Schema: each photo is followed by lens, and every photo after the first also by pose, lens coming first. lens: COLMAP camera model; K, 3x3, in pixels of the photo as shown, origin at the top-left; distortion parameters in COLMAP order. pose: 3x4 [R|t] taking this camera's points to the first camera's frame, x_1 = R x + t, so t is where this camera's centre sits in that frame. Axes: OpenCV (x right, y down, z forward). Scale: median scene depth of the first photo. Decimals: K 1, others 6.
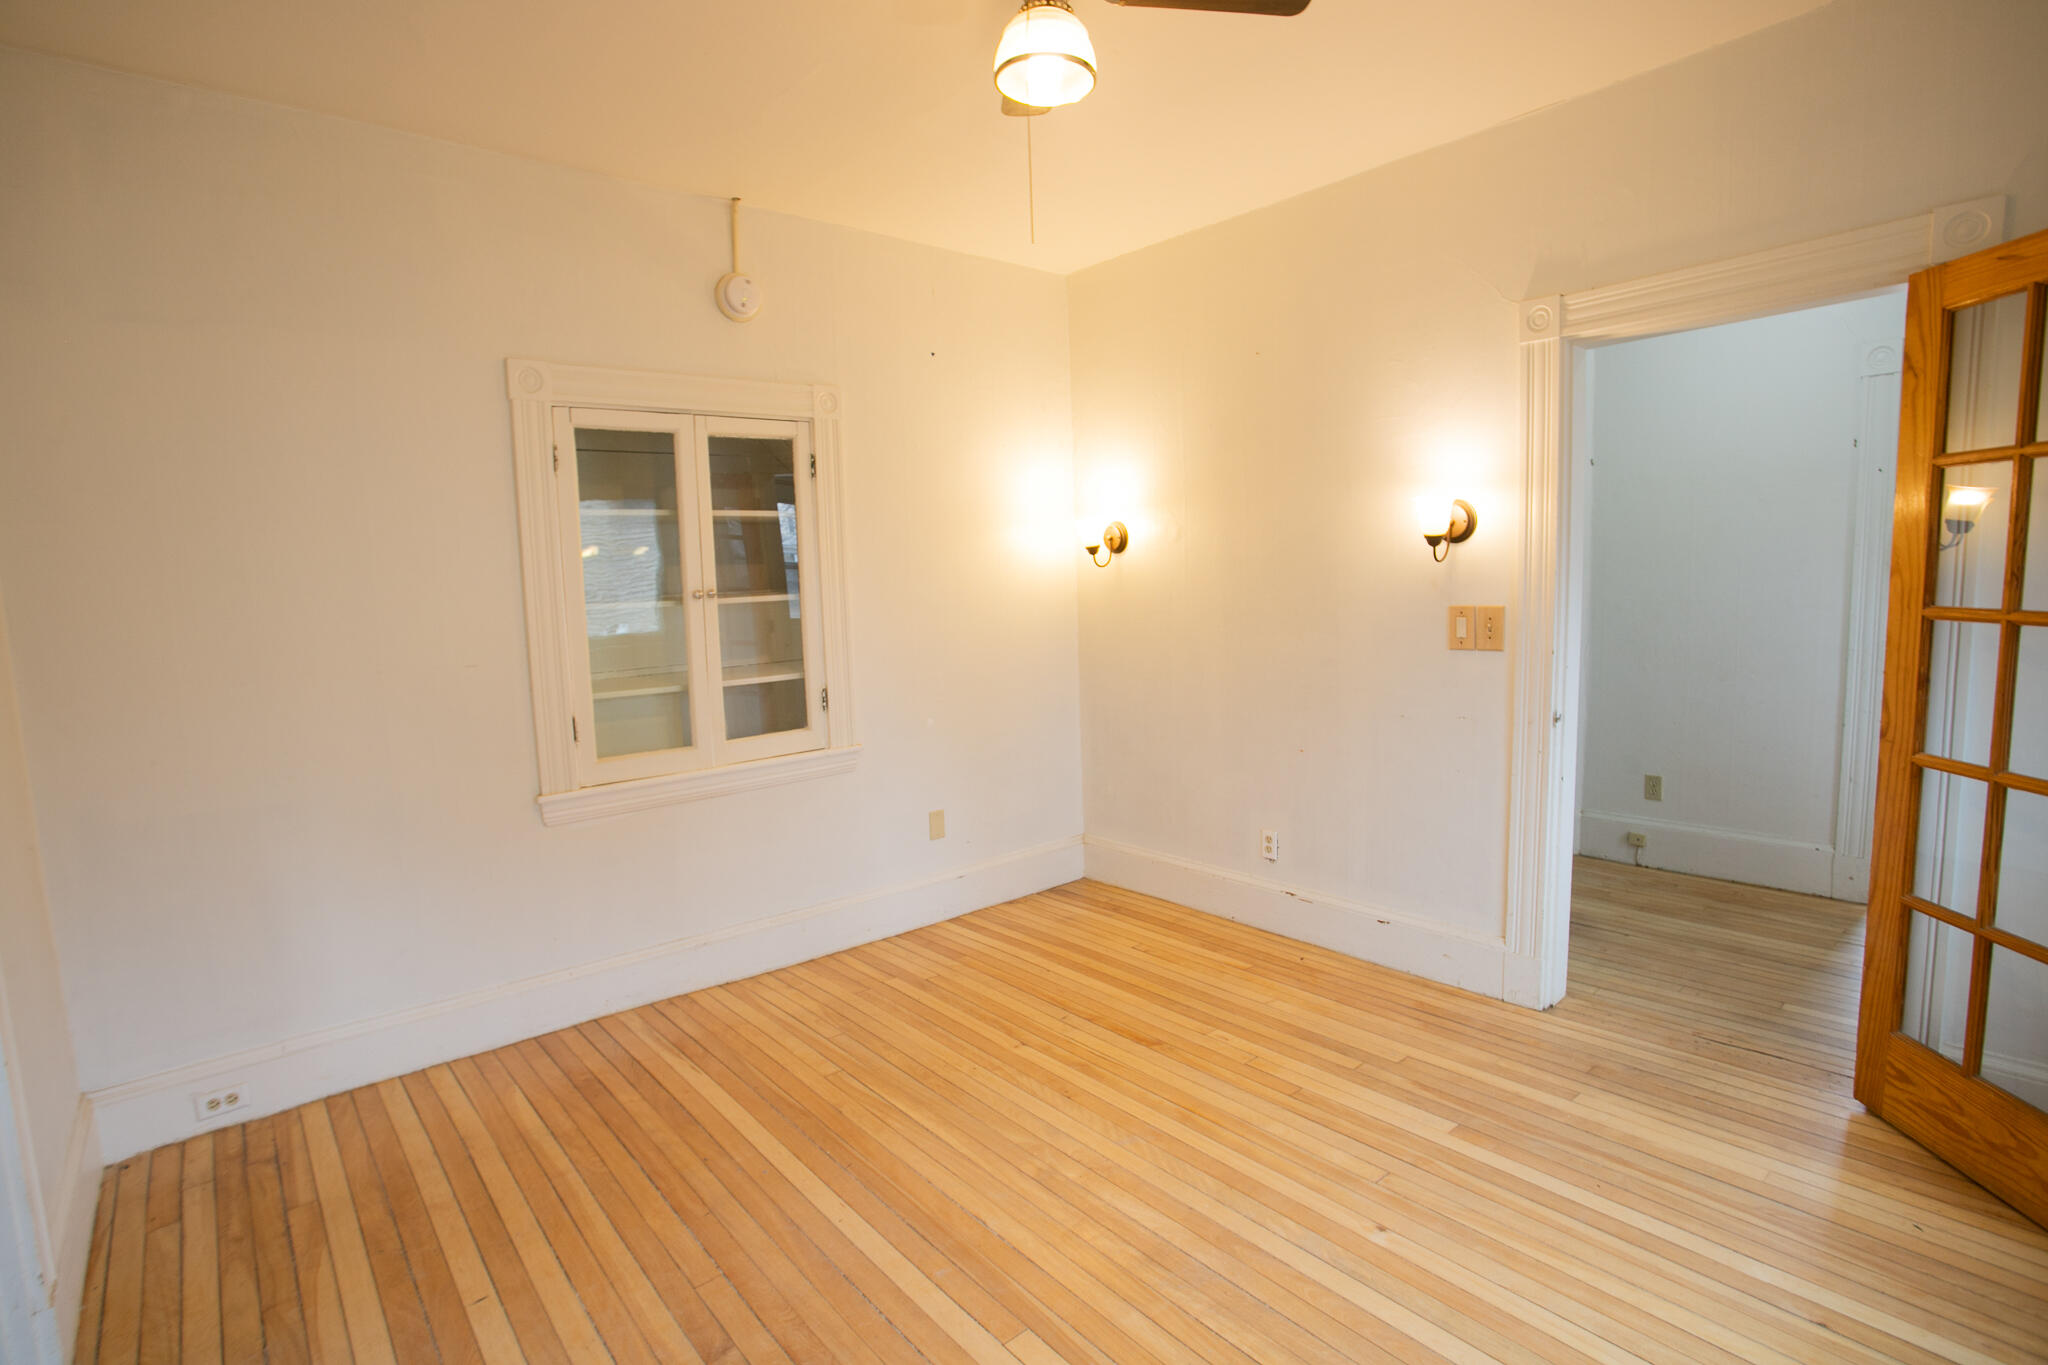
lens RADIAL K [[998.7, 0, 1024.2], [0, 998.7, 680.1], [0, 0, 1]] dist [-0.069366, 0.028717]
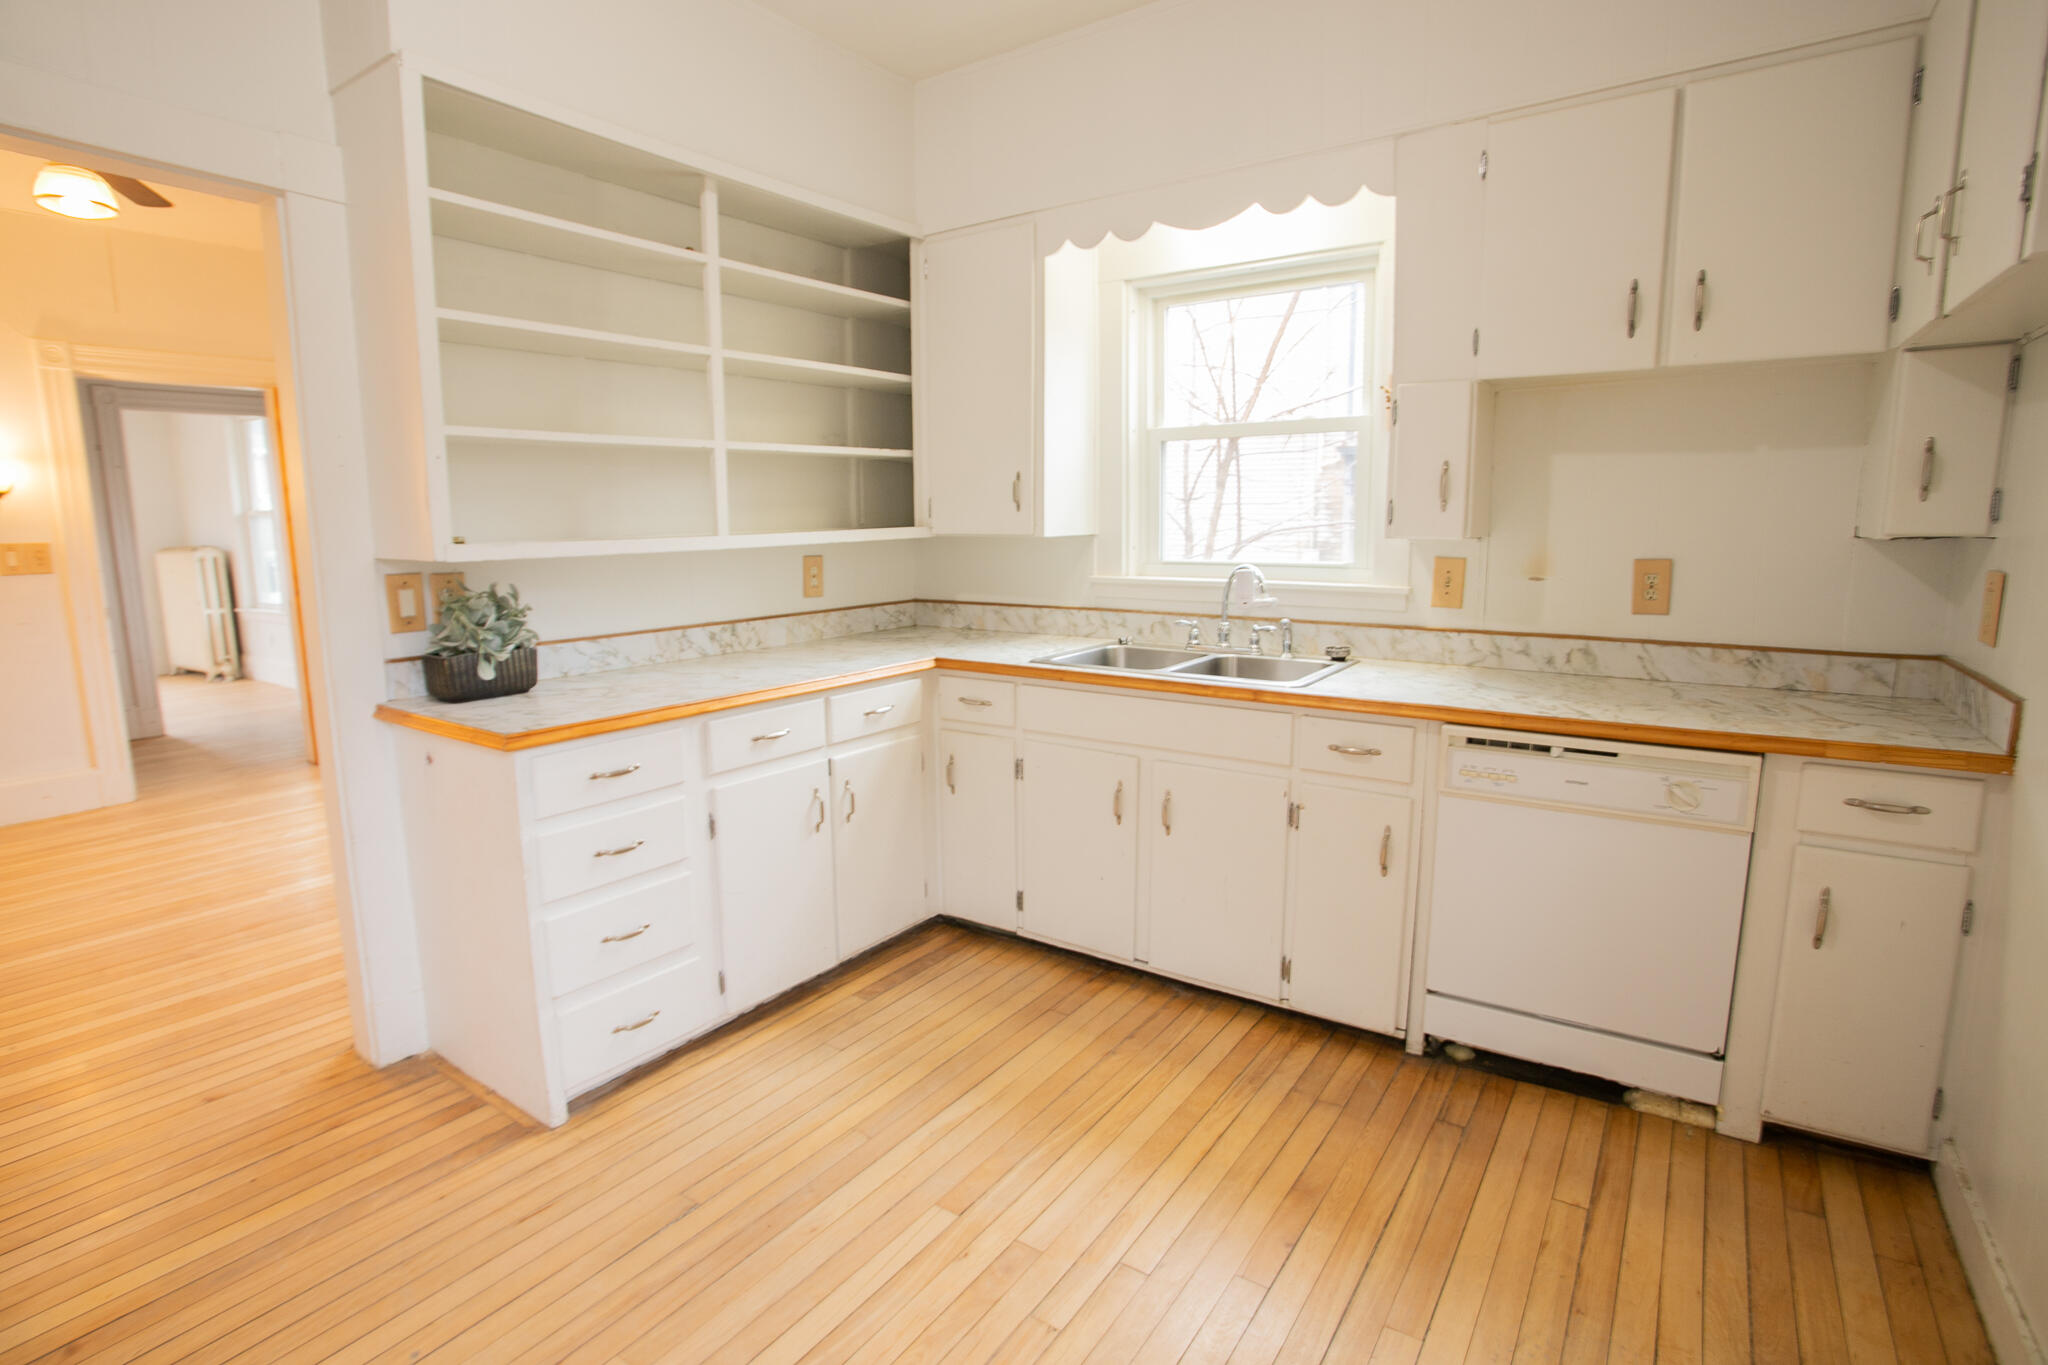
lens RADIAL K [[998.7, 0, 1024.3], [0, 998.7, 672.7], [0, 0, 1]] dist [-0.069366, 0.028717]
pose [[-0.250009, -0.116347, 0.961228, -1.445601], [0.121095, 0.981202, 0.150261, 0.099850], [-0.960641, 0.153967, -0.231221, -0.089309]]
